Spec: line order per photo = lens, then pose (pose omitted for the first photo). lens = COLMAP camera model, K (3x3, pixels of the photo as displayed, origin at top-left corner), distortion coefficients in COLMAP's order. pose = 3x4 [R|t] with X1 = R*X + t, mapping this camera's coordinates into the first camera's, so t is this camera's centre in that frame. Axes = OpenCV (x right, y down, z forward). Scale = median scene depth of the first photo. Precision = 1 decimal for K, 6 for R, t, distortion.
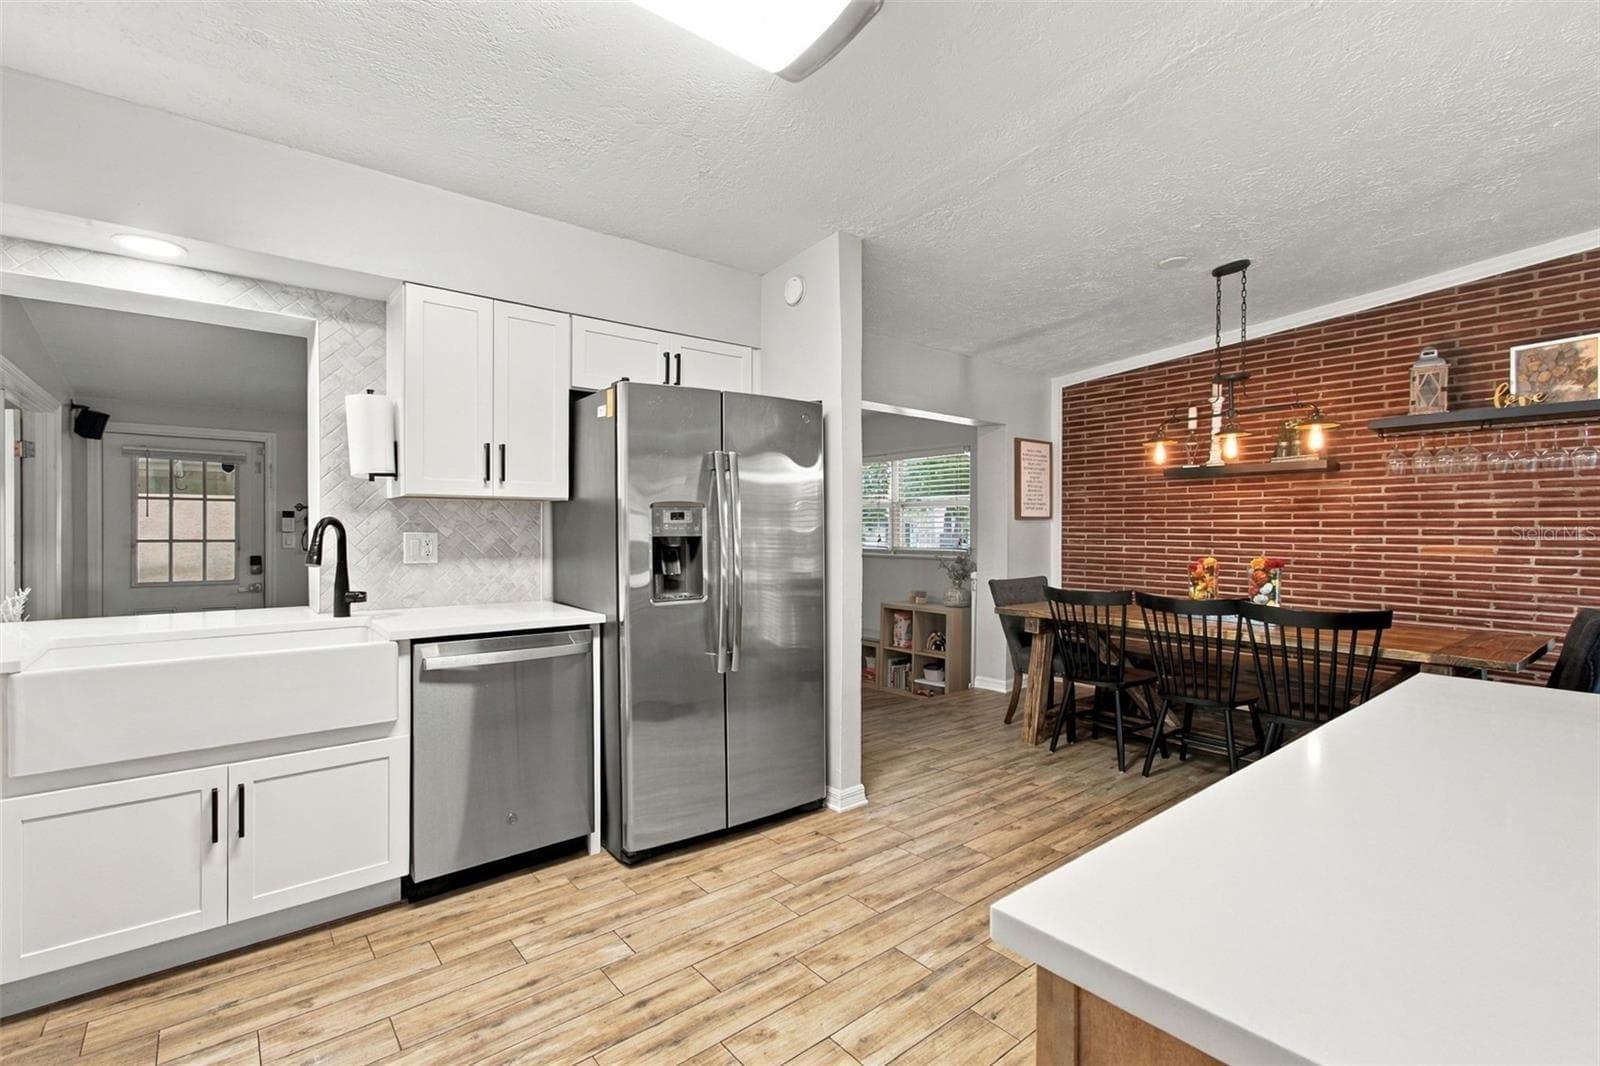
lens RADIAL K [[730.0, 0, 797.6], [0, 730.0, 527.7], [0, 0, 1]] dist [0.022936, -0.013793]
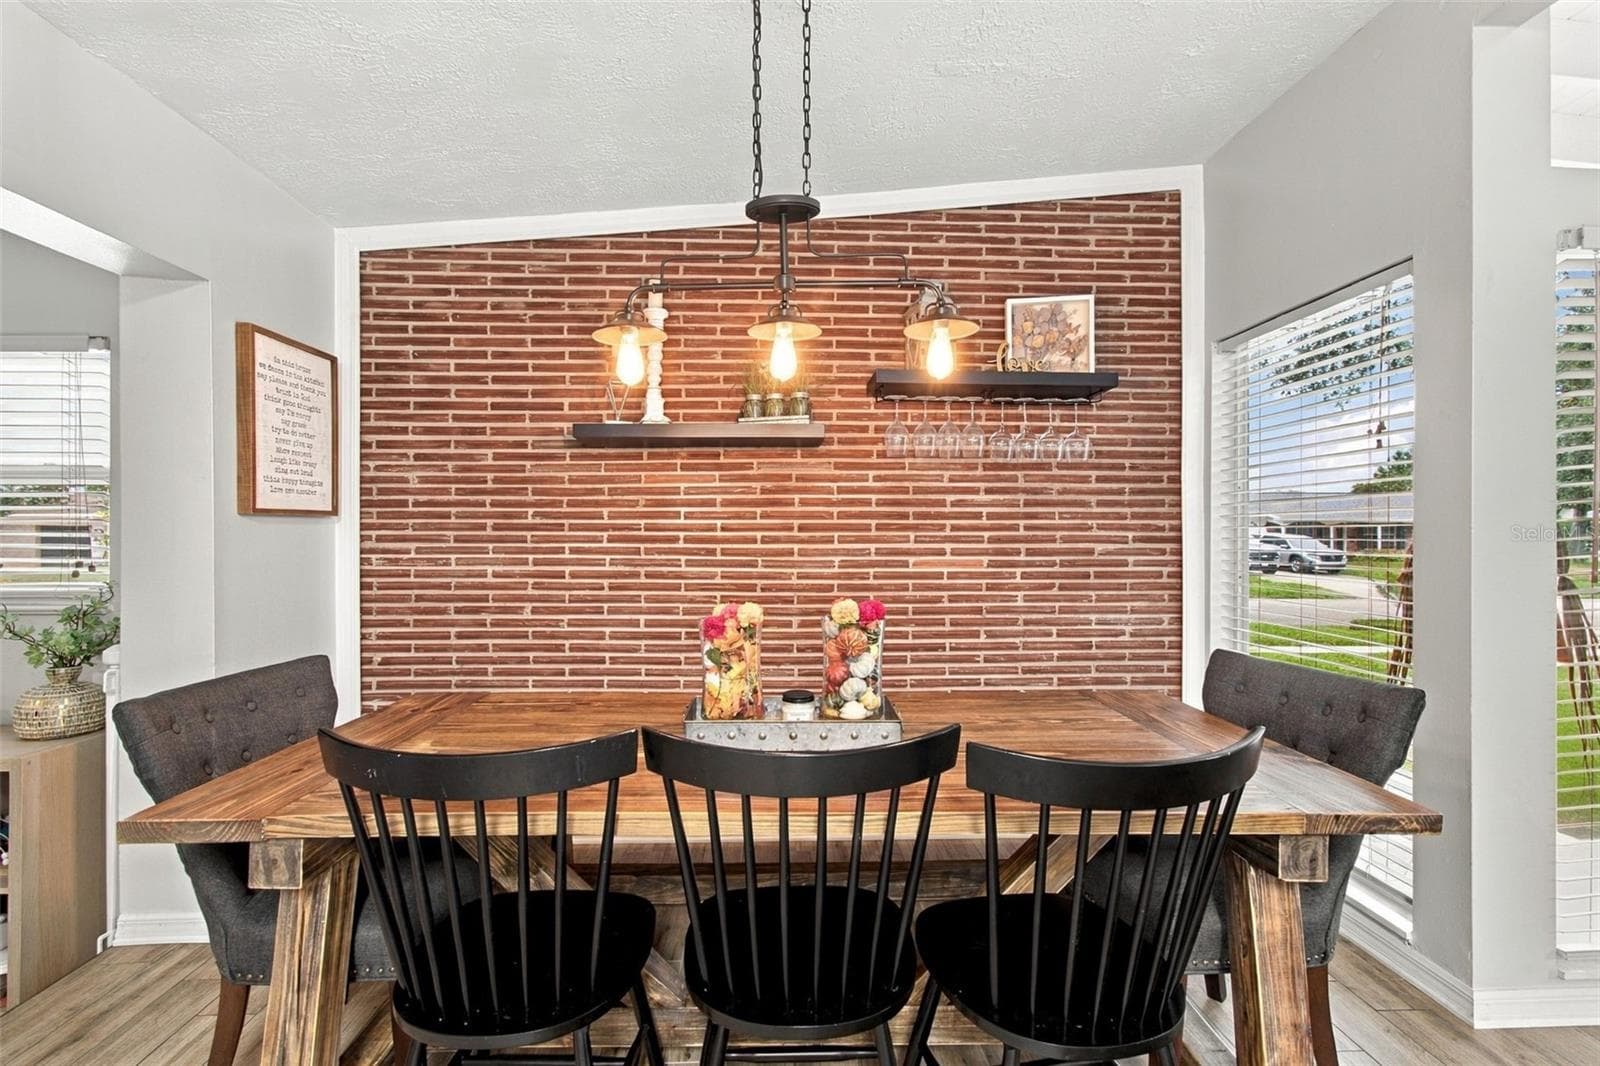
lens RADIAL K [[724.1, 0, 806.4], [0, 724.1, 555.8], [0, 0, 1]] dist [-0.075399, 0.073374]
pose [[0.606376, -0.026619, 0.794732, 0.195741], [0.002527, 0.999499, 0.031549, -0.000089], [-0.795174, -0.017122, 0.606140, 0.573286]]
